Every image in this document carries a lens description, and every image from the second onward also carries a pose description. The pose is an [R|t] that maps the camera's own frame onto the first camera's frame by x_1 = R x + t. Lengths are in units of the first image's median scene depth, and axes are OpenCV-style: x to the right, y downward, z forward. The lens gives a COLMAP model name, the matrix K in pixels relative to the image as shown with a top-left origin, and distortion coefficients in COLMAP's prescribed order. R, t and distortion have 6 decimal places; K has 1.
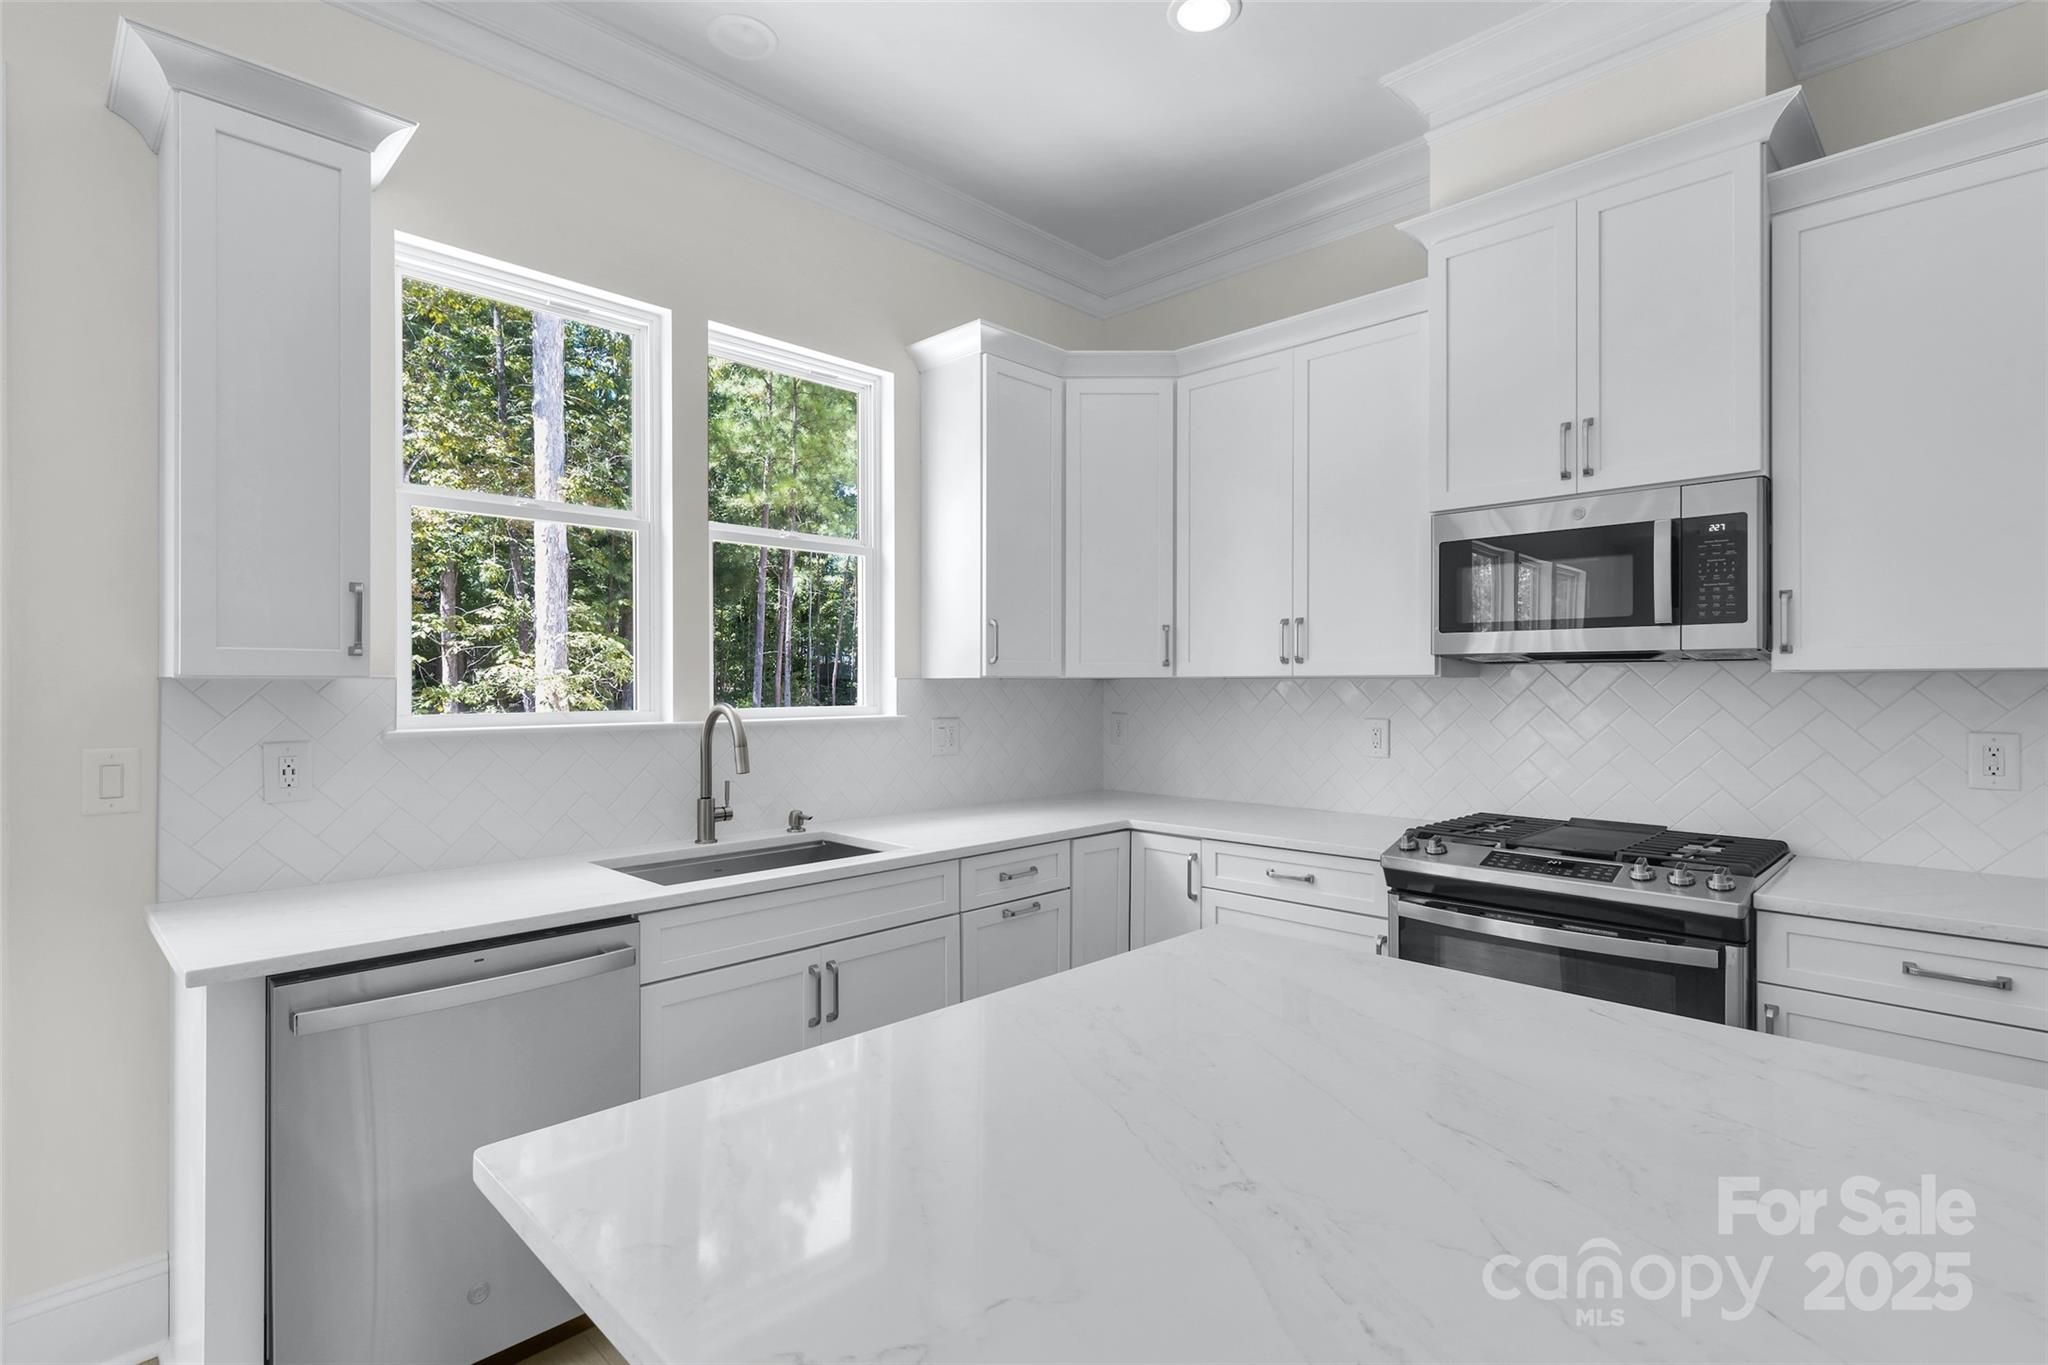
lens RADIAL K [[965.7, 0, 1015.0], [0, 965.7, 688.6], [0, 0, 1]] dist [0.005336, -0.000665]
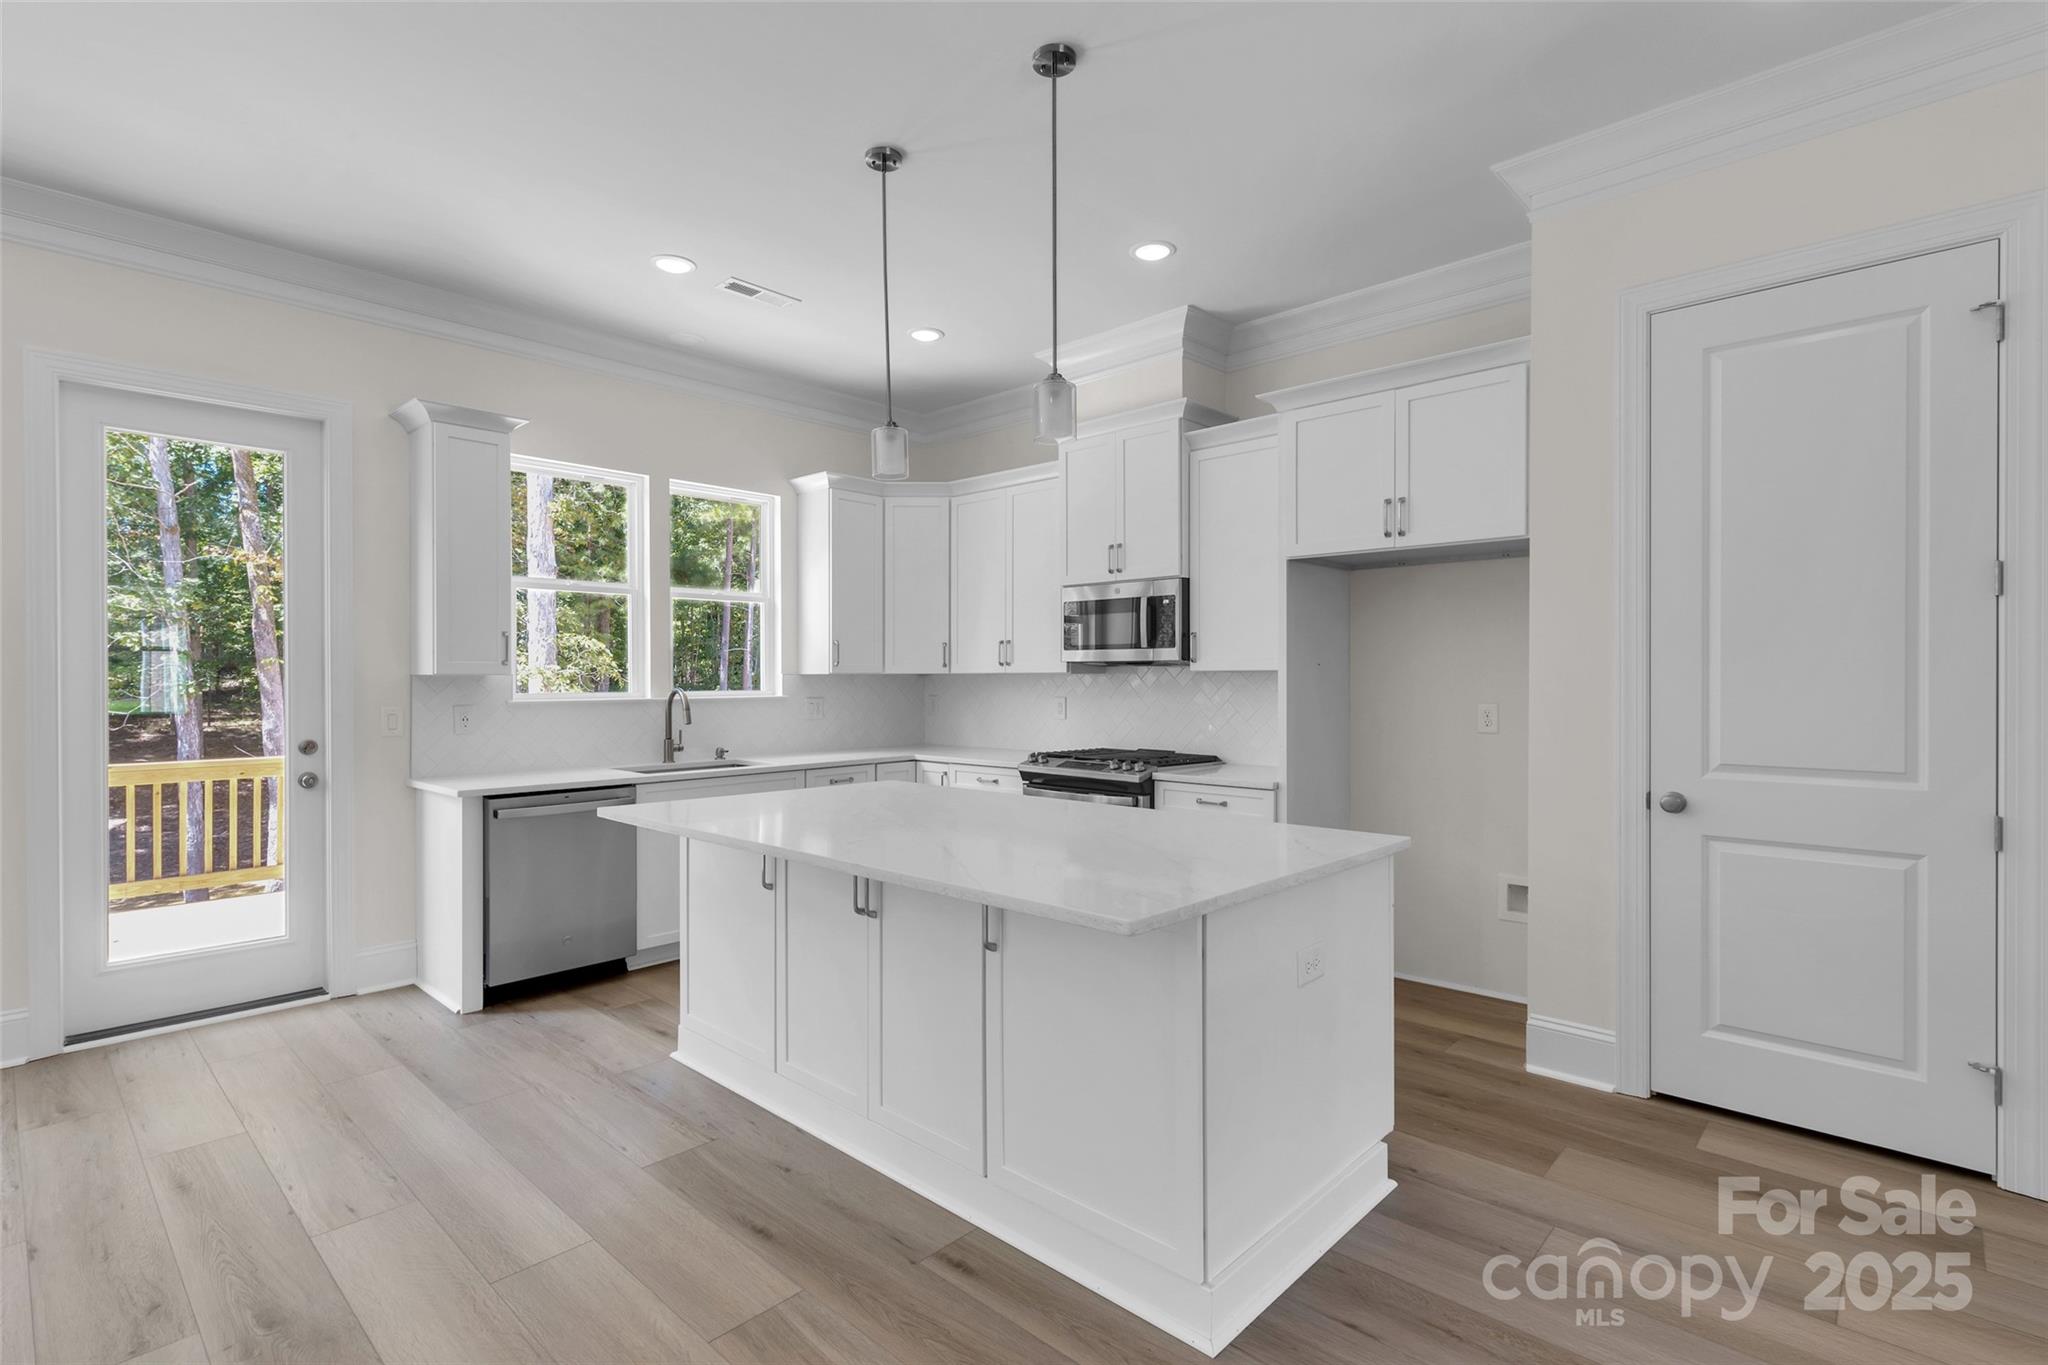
lens RADIAL K [[965.7, 0, 1010.5], [0, 965.7, 687.2], [0, 0, 1]] dist [0.005336, -0.000665]
pose [[0.999714, 0.000597, 0.023891, 0.287331], [-0.000703, 0.999990, 0.004426, 0.005680], [-0.023888, -0.004442, 0.999705, -0.862314]]
